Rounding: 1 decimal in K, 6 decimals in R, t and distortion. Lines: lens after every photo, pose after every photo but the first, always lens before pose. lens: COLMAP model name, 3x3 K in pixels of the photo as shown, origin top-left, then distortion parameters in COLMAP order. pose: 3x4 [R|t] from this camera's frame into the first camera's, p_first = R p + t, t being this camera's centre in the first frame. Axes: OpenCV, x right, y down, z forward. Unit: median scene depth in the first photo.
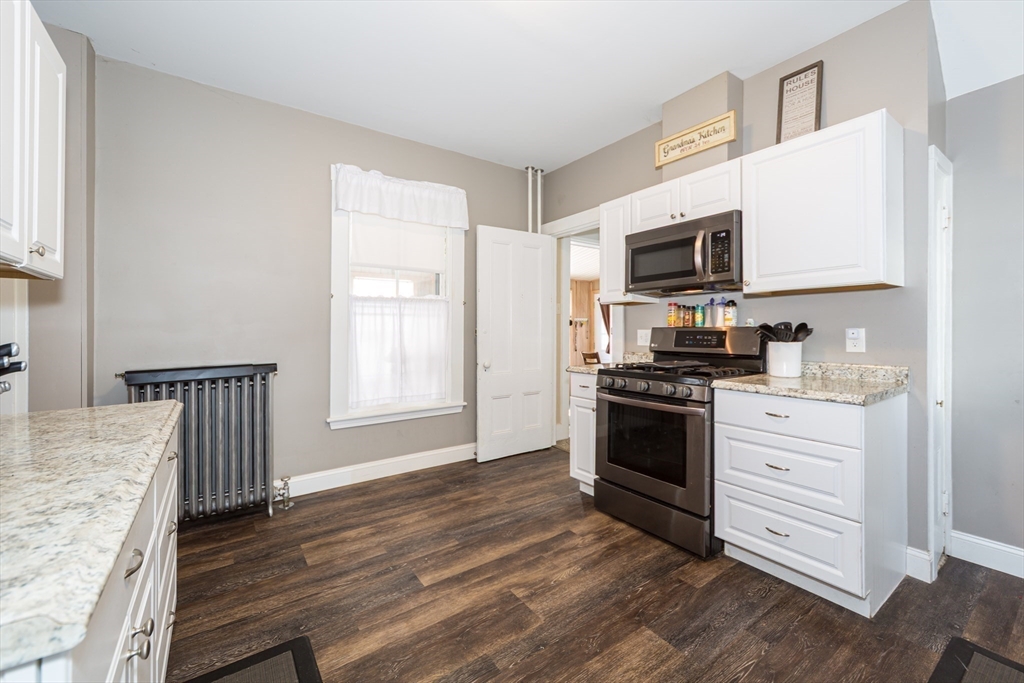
lens RADIAL K [[428.2, 0, 527.1], [0, 428.2, 327.9], [0, 0, 1]] dist [0.002117, -0.000070]
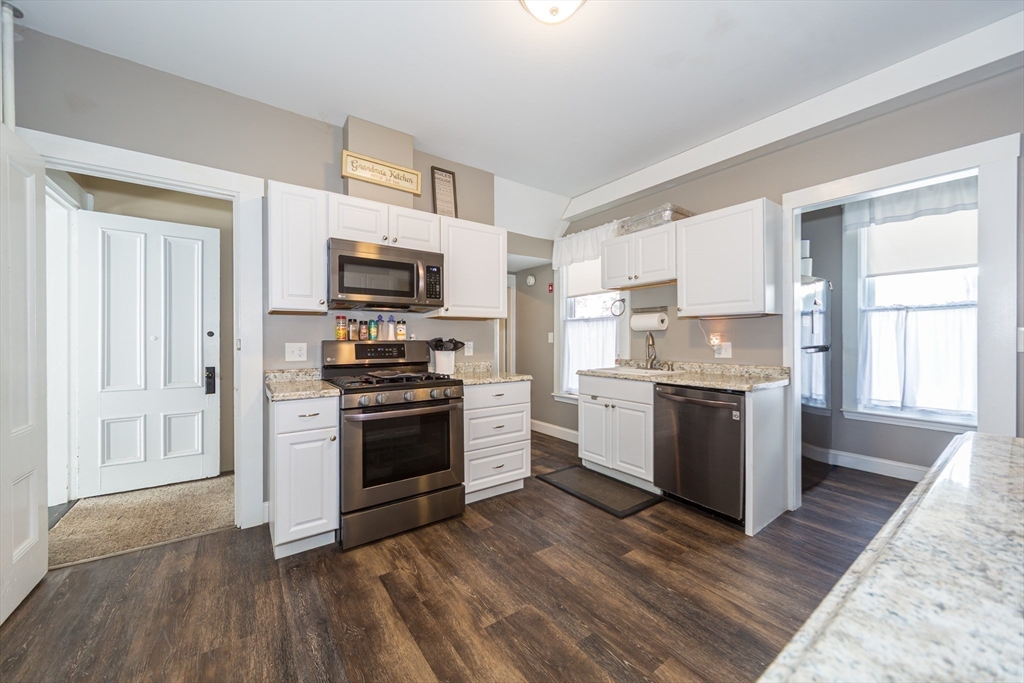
lens RADIAL K [[376.0, 0, 512.5], [0, 376.0, 341.9], [0, 0, 1]] dist [0.001950, 0.000130]
pose [[0.000141, -0.001939, 0.999998, -0.678822], [-0.001443, 0.999997, 0.001939, -0.000723], [-0.999999, -0.001443, 0.000138, 0.757232]]
